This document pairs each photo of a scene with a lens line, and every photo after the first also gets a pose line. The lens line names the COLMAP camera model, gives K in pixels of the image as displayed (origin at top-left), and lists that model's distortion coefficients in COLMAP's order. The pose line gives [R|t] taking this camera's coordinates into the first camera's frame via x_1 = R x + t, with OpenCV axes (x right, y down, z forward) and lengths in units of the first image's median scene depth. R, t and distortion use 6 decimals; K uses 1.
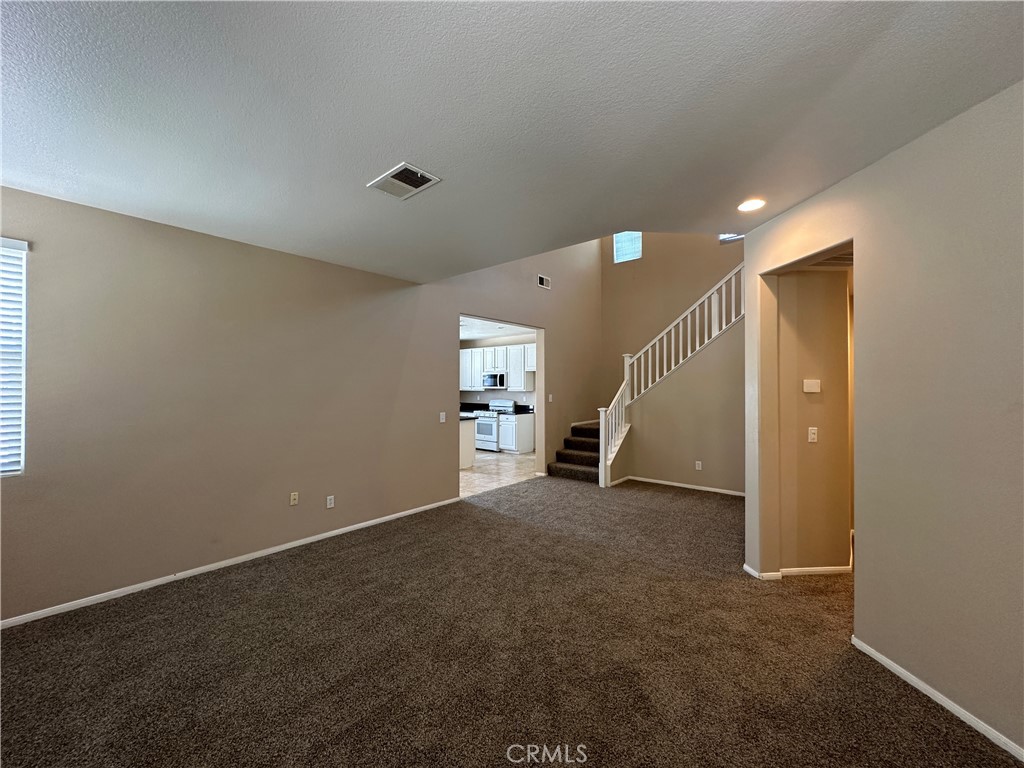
lens RADIAL K [[410.5, 0, 512.0], [0, 410.5, 384.0], [0, 0, 1]] dist [-0.000455, 0.000193]
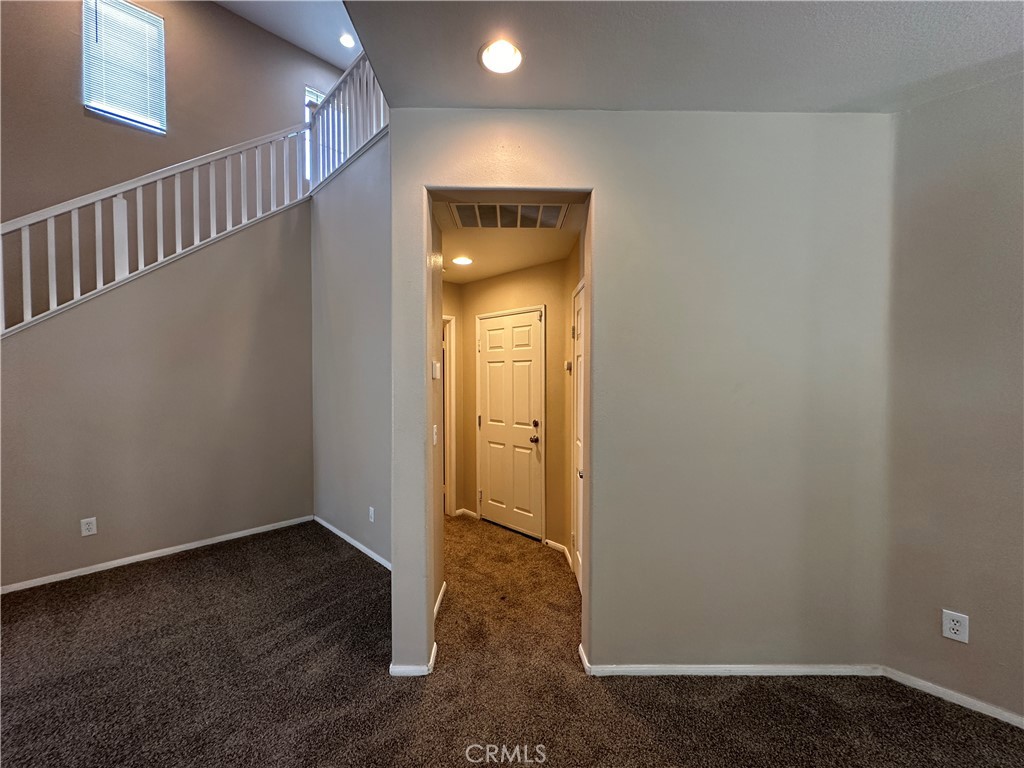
lens RADIAL K [[410.5, 0, 512.0], [0, 410.5, 384.0], [0, 0, 1]] dist [-0.000455, 0.000193]
pose [[0.084864, -0.031625, 0.995891, -0.006781], [-0.005180, 0.999469, 0.032180, 0.004015], [-0.996379, -0.007889, 0.084655, 0.778646]]
